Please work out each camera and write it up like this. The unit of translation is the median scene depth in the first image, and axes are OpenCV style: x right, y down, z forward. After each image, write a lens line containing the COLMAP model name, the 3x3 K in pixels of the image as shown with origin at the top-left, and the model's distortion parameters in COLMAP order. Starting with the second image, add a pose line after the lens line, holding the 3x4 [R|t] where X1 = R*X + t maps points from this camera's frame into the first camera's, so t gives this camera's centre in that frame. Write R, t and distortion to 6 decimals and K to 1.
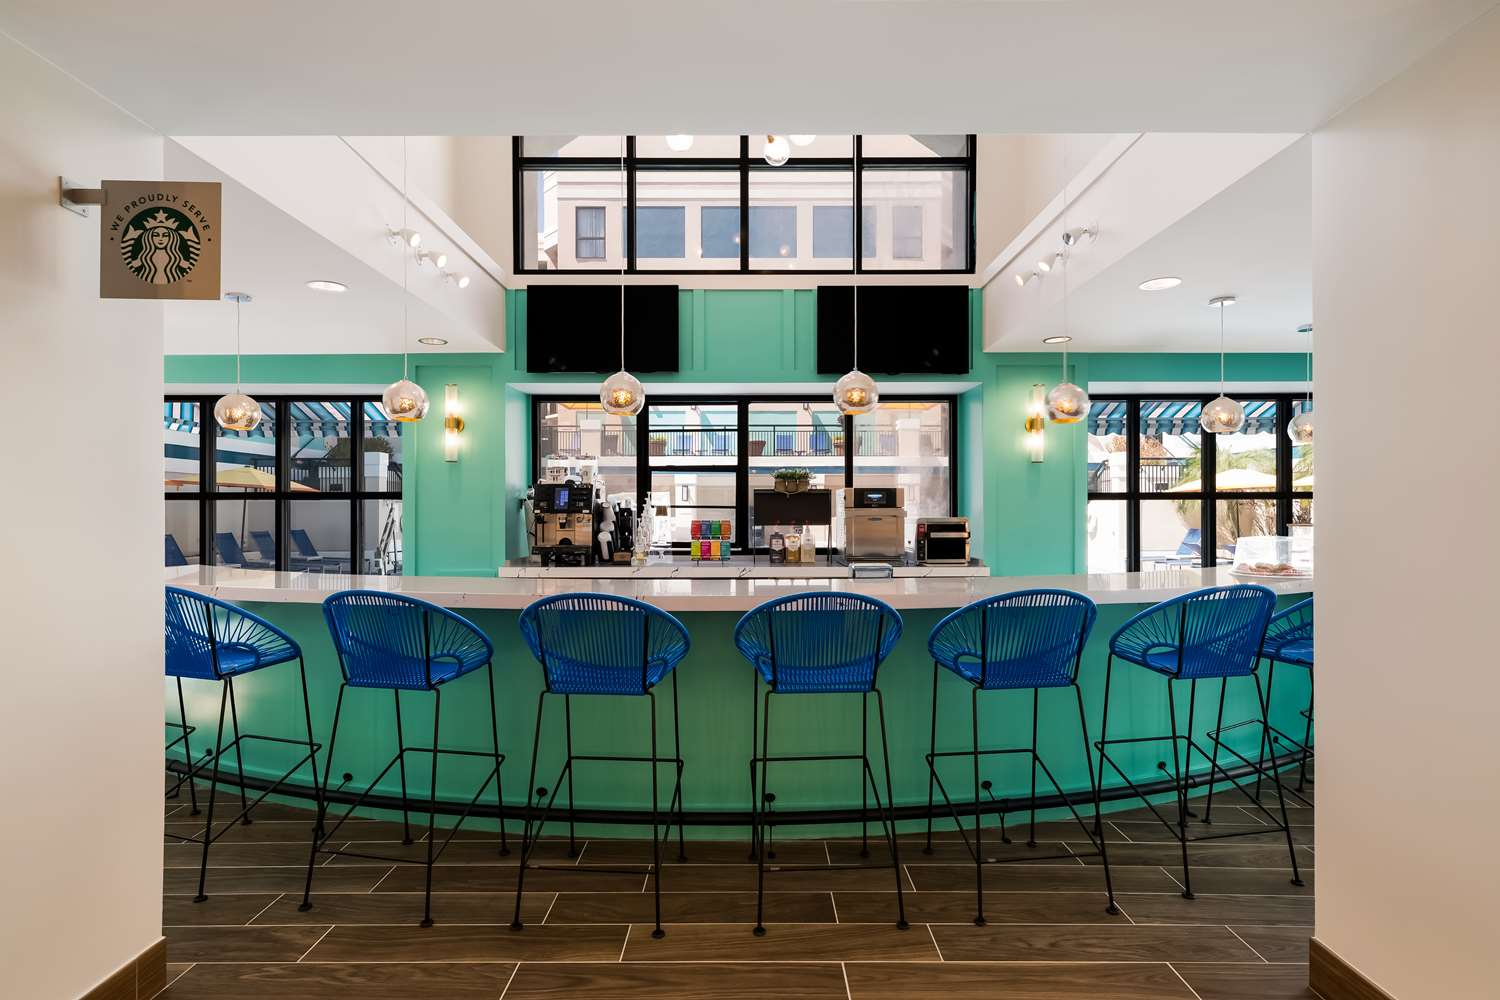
lens RADIAL K [[712.2, 0, 750.4], [0, 712.2, 506.4], [0, 0, 1]] dist [0.000294, 0.000406]
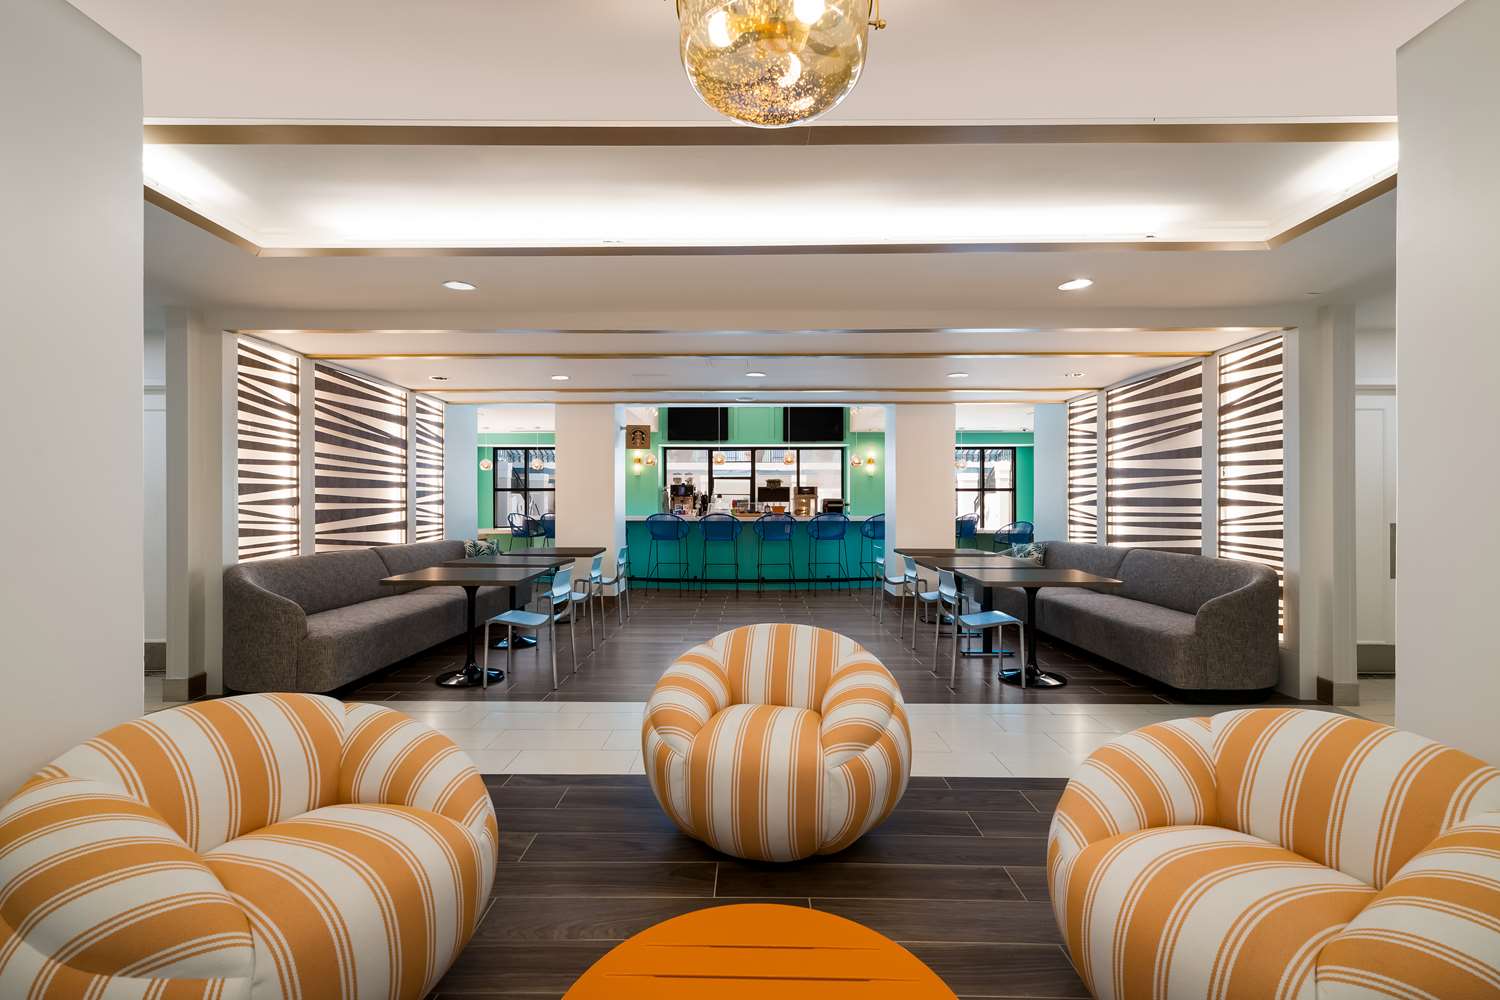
lens RADIAL K [[642.5, 0, 750.0], [0, 642.5, 500.0], [0, 0, 1]] dist [0.000488, 0.000026]
pose [[0.999993, 0.000340, -0.003772, -0.013750], [-0.000344, 0.999999, -0.001264, 0.024448], [0.003771, 0.001265, 0.999992, -1.242402]]
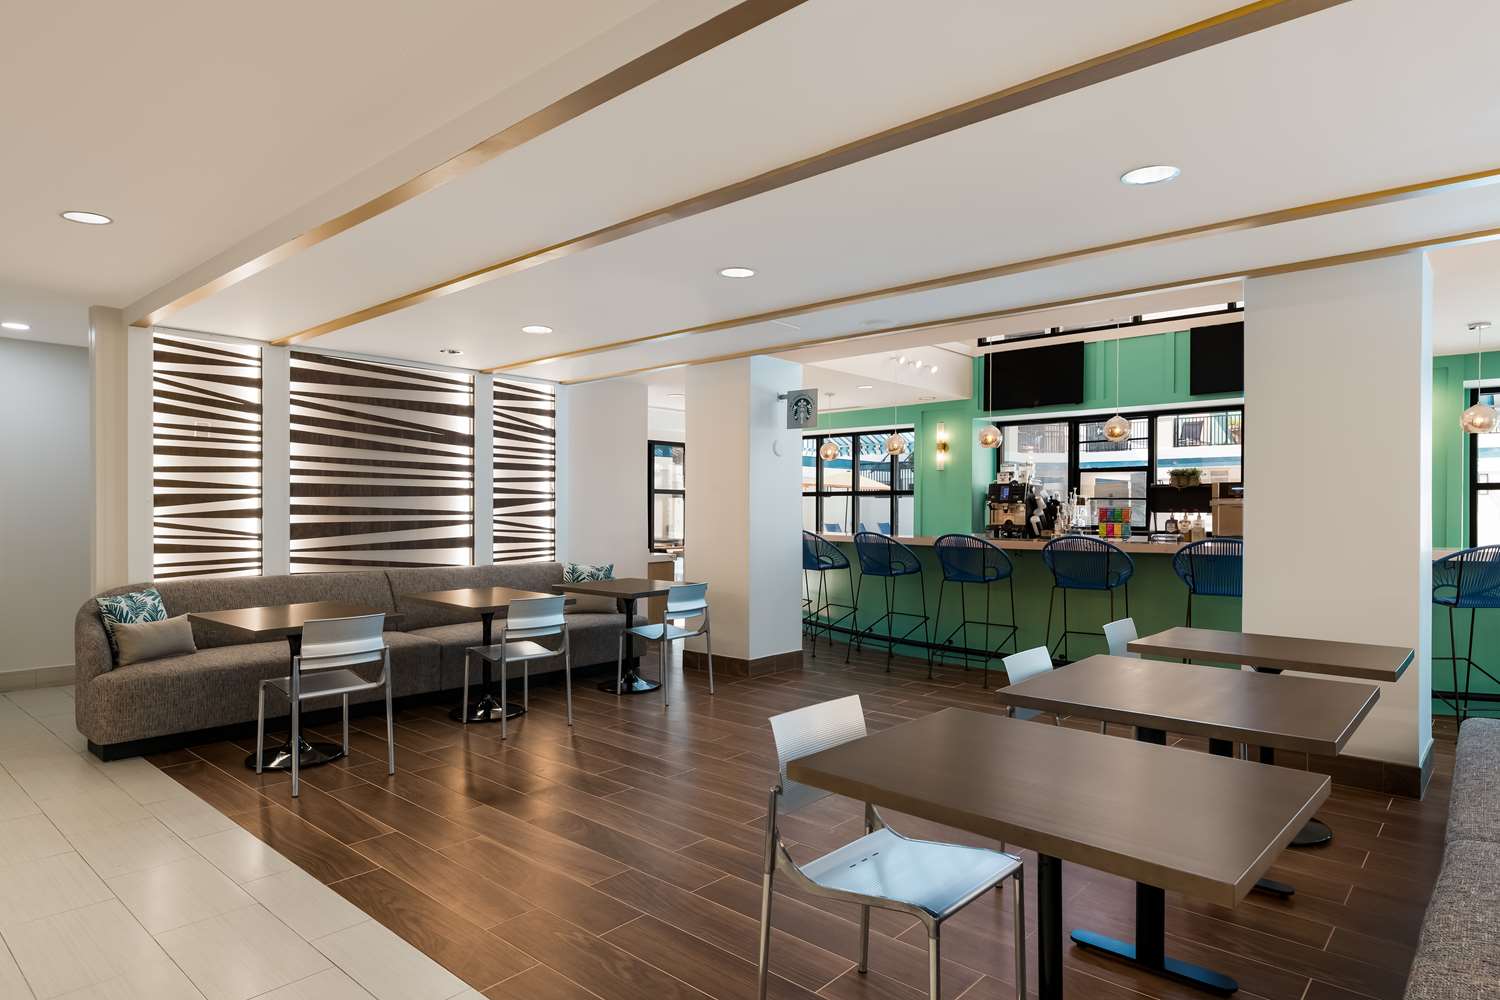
lens RADIAL K [[858.4, 0, 772.2], [0, 858.4, 511.1], [0, 0, 1]] dist [0.016204, 0.000428]
pose [[0.754767, 0.004556, -0.655977, 0.544580], [-0.000524, 0.999980, 0.006341, 0.015115], [0.655992, -0.004442, 0.754754, -0.680205]]
